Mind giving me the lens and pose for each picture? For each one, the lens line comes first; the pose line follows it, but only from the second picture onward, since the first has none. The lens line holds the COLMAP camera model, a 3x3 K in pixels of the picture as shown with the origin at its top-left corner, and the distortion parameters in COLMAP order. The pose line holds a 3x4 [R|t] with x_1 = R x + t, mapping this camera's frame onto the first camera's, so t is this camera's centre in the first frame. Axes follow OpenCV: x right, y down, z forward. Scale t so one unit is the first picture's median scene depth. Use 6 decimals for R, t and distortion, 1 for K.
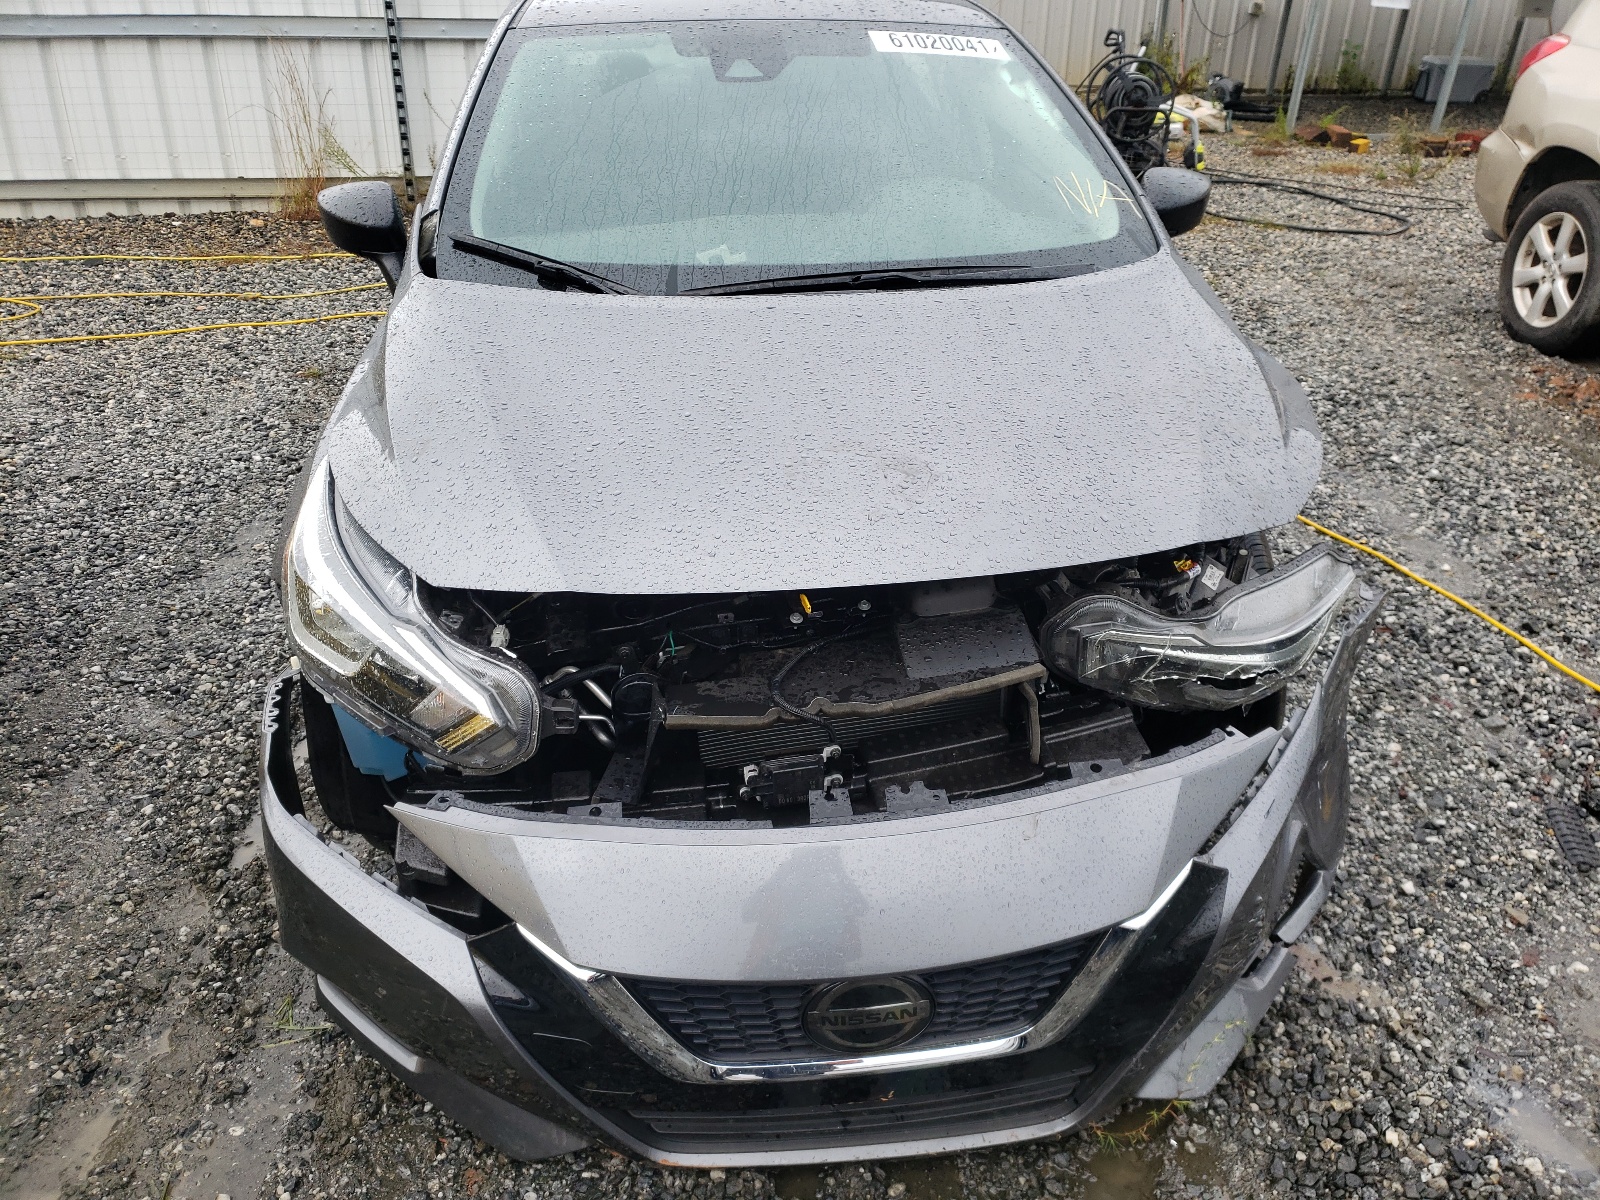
lens RADIAL K [[1184.5, 0, 815.5], [0, 1184.5, 603.5], [0, 0, 1]] dist [-0.001969, 0.000455]
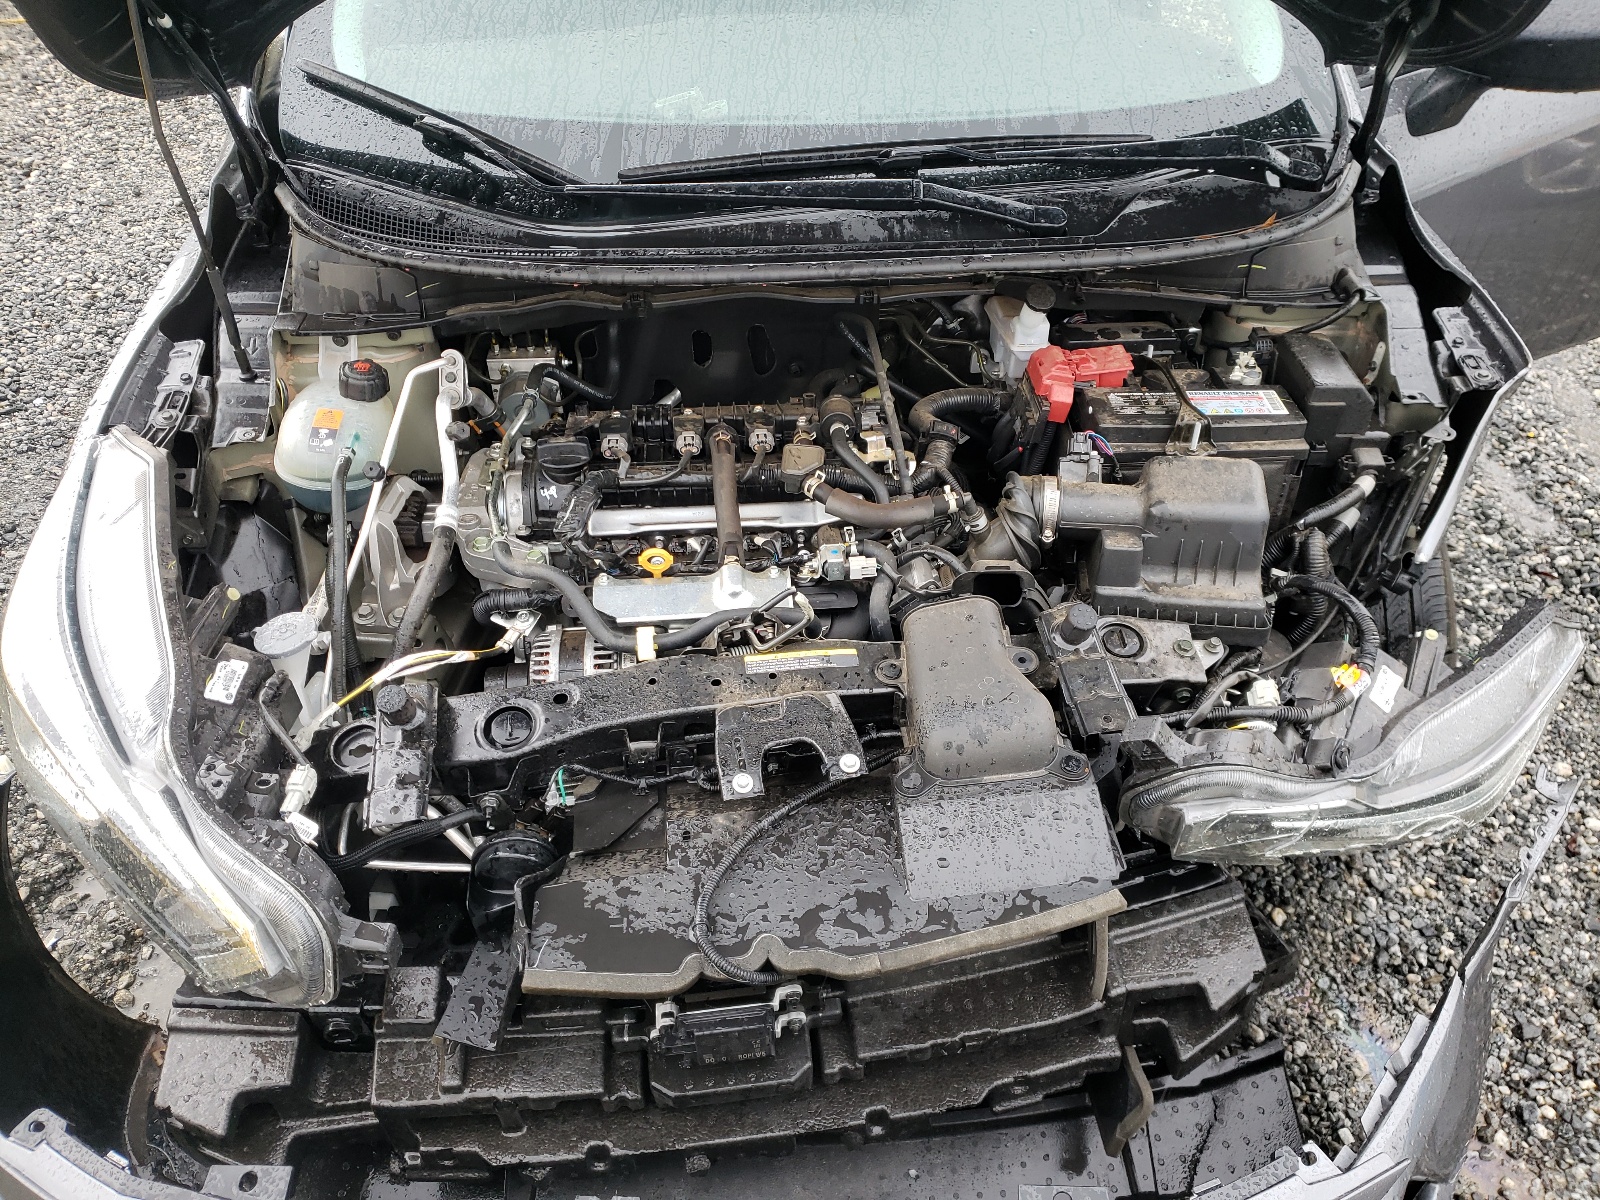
lens RADIAL K [[1223.4, 0, 800.0], [0, 1223.4, 600.0], [0, 0, 1]] dist [0.008957, -0.001918]
pose [[0.997882, 0.044604, -0.047340, 0.029313], [-0.034380, 0.979550, 0.198242, -0.154663], [0.055214, -0.196194, 0.979009, 0.249242]]
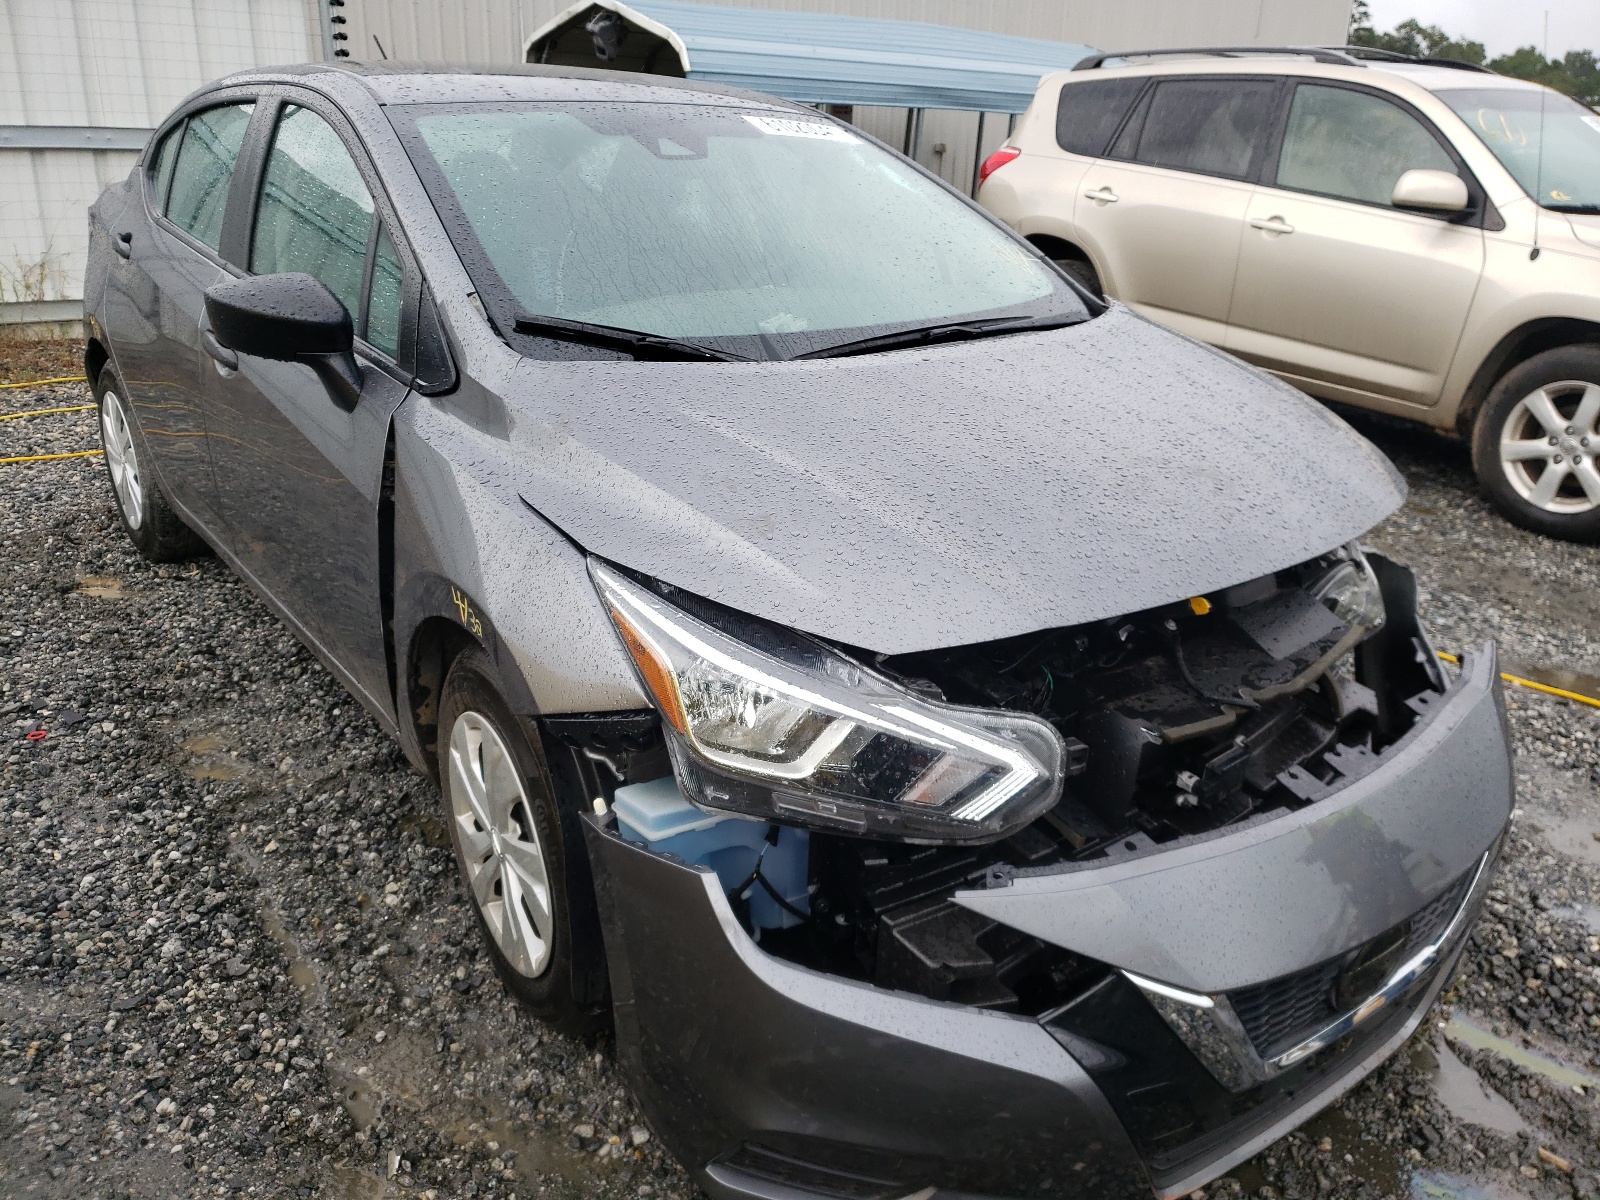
lens RADIAL K [[1184.5, 0, 815.5], [0, 1184.5, 603.5], [0, 0, 1]] dist [-0.001969, 0.000455]
pose [[0.874268, -0.162580, 0.457410, -0.523756], [0.202217, 0.978576, -0.038686, -0.021618], [-0.441321, 0.126318, 0.888414, 0.140001]]
